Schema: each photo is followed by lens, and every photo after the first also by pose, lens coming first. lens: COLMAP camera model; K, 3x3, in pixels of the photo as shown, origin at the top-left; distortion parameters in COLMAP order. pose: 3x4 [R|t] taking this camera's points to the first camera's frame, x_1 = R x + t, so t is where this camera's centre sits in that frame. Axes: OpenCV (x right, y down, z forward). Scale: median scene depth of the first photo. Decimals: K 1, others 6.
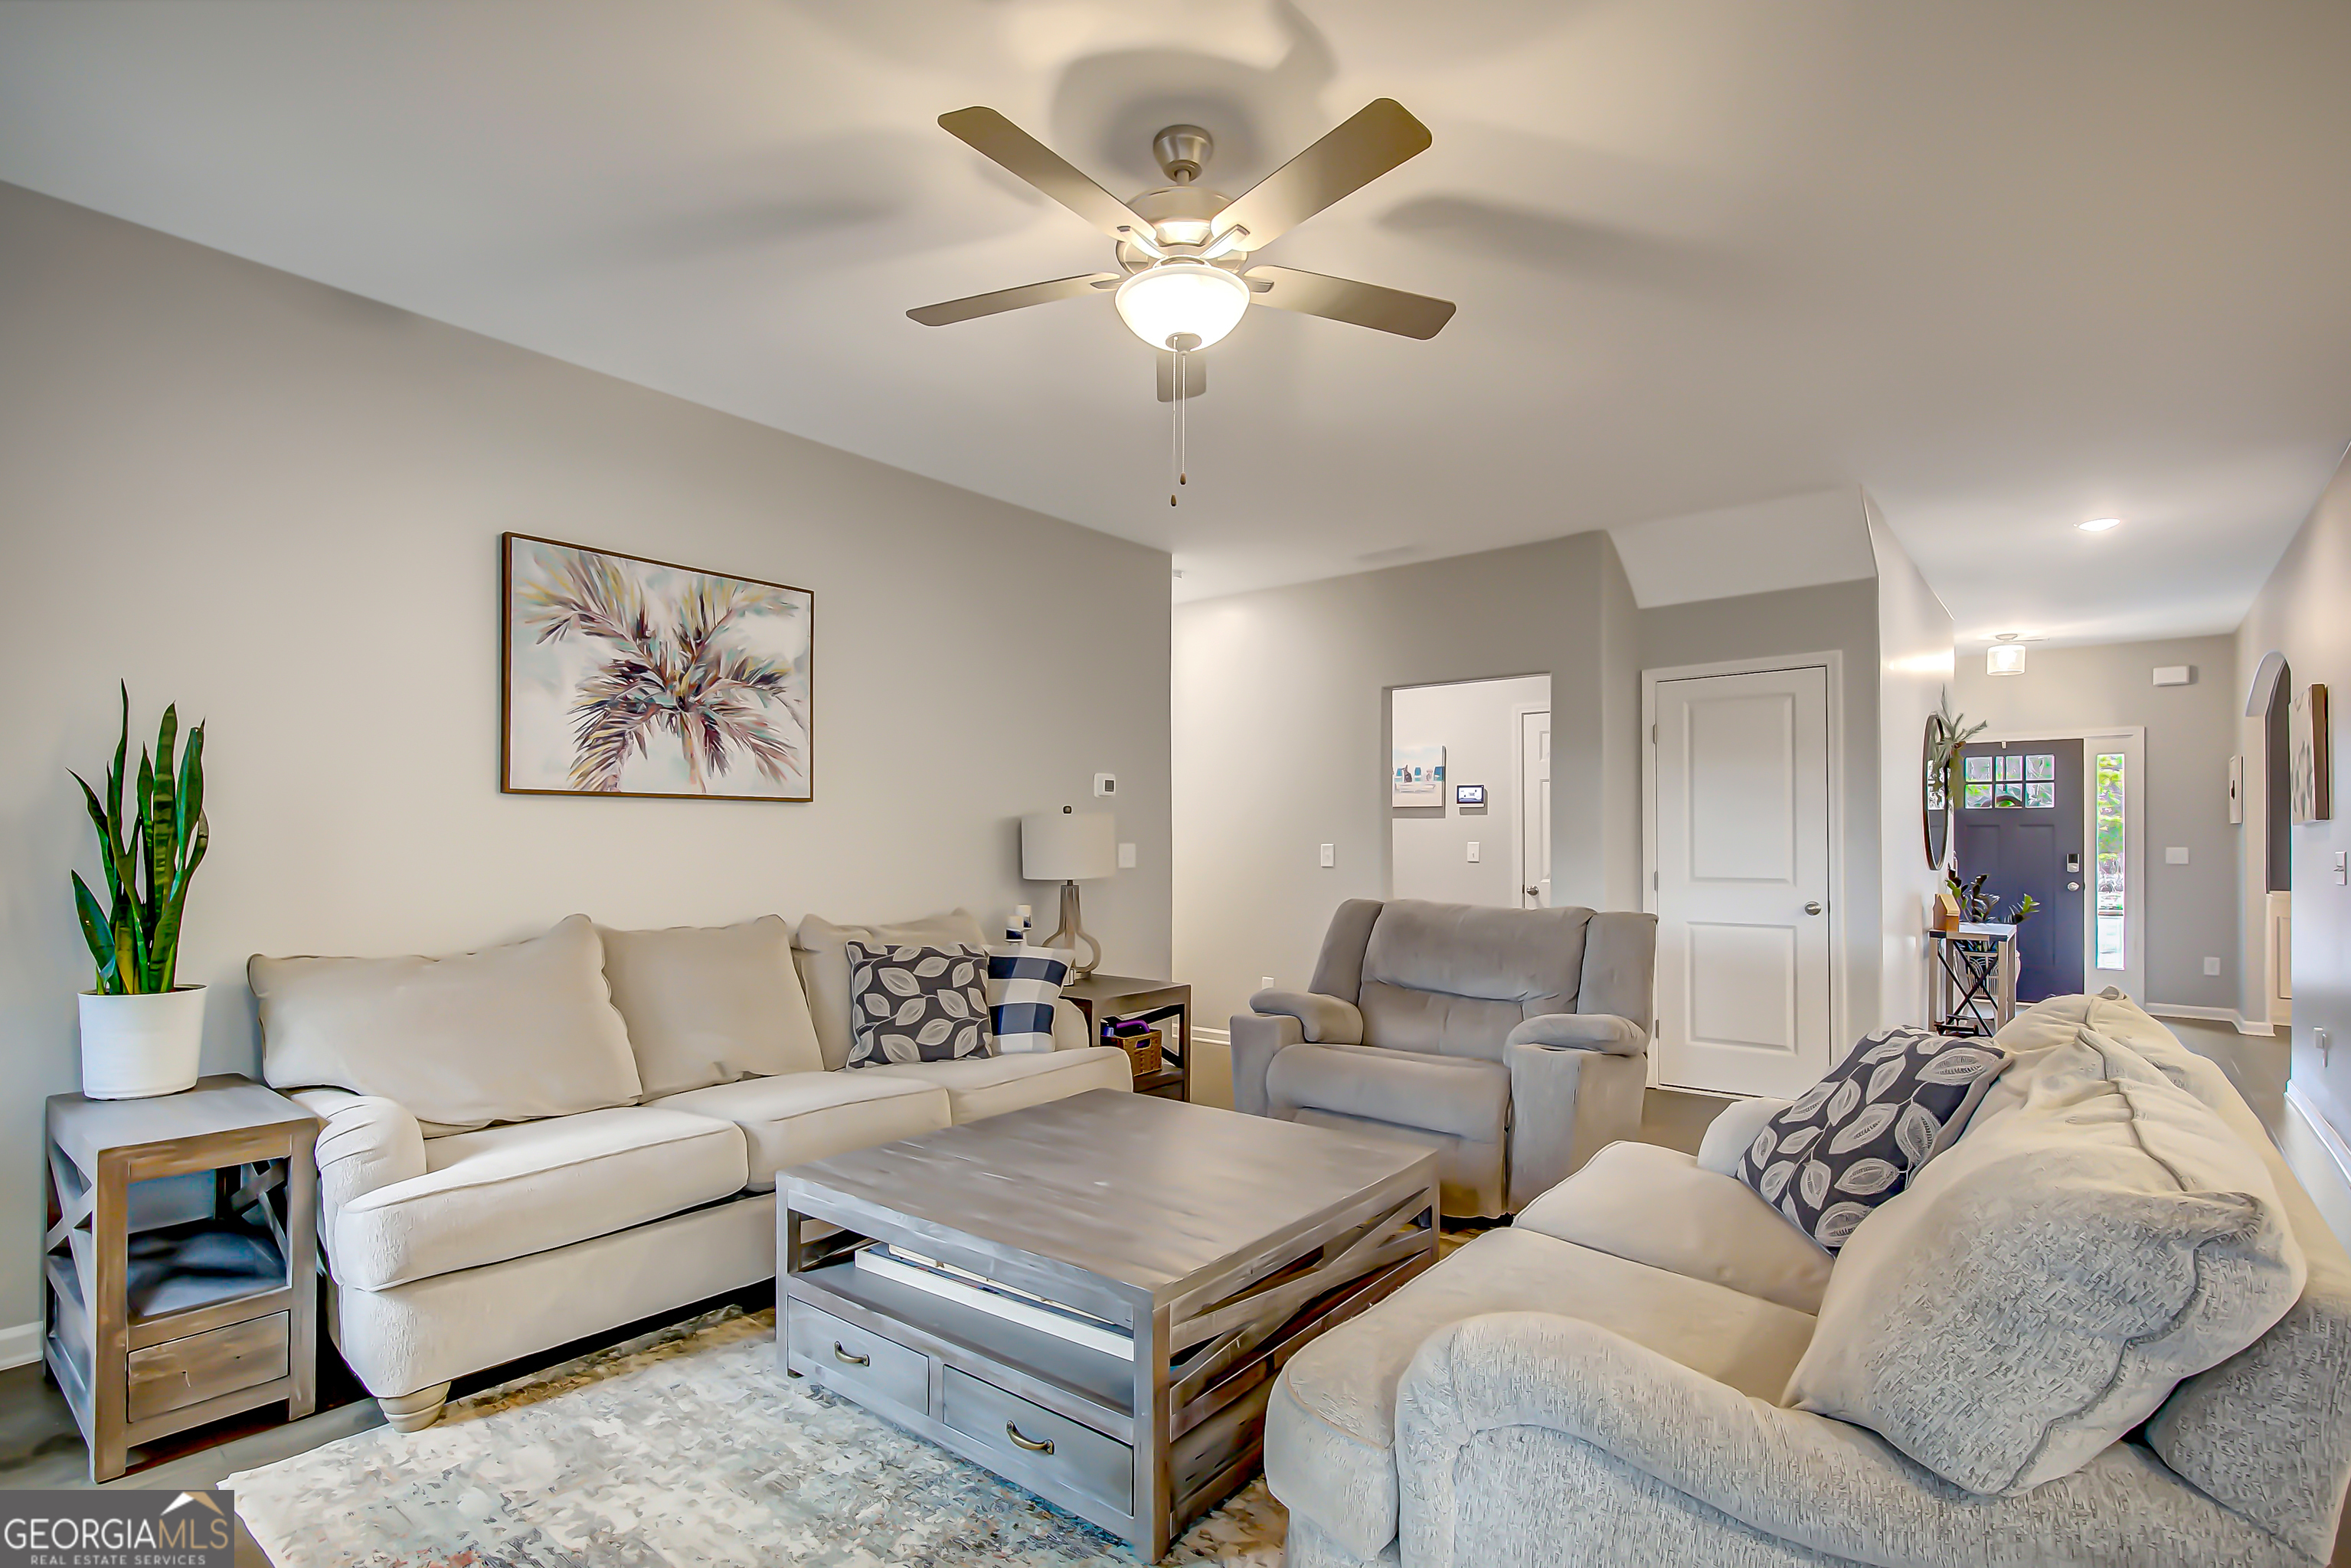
lens RADIAL K [[1118.1, 0, 1183.1], [0, 1118.1, 841.0], [0, 0, 1]] dist [-0.001222, -0.000165]
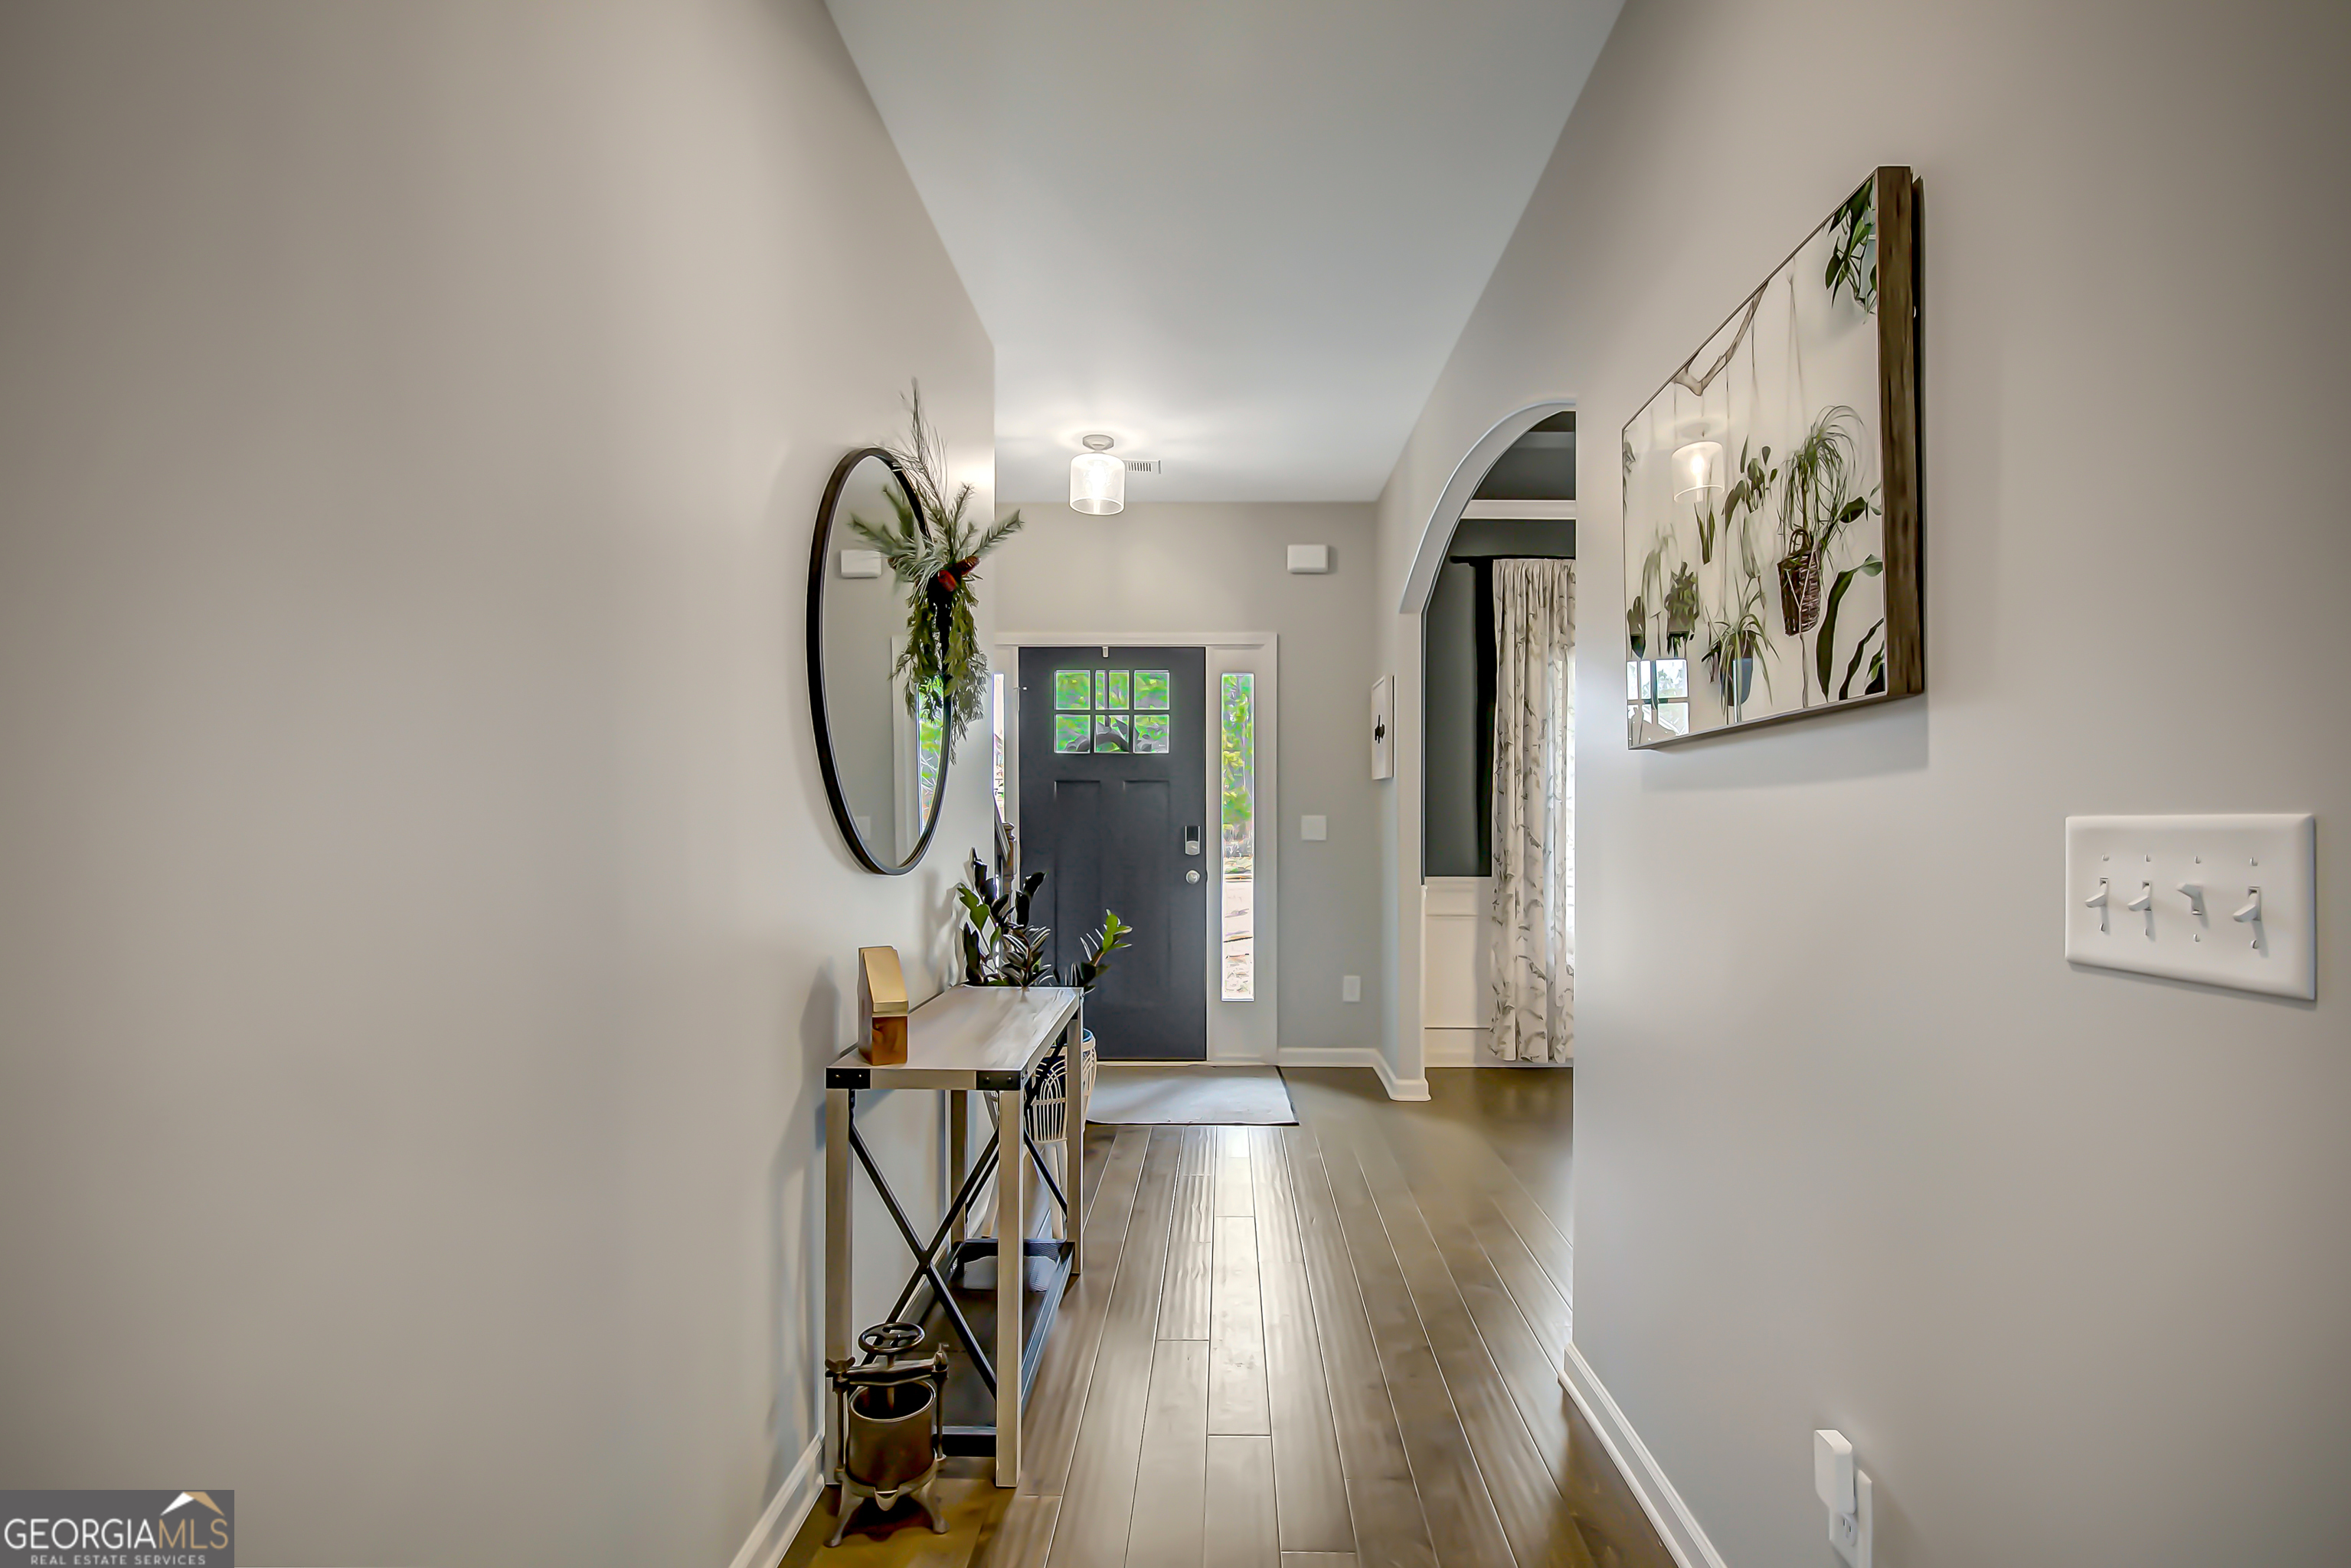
lens RADIAL K [[1118.1, 0, 1183.1], [0, 1118.1, 841.0], [0, 0, 1]] dist [-0.001222, -0.000165]
pose [[0.793652, -0.014780, 0.608193, 0.400323], [0.000140, 0.999709, 0.024112, 0.004545], [-0.608372, -0.019051, 0.793423, 0.492149]]
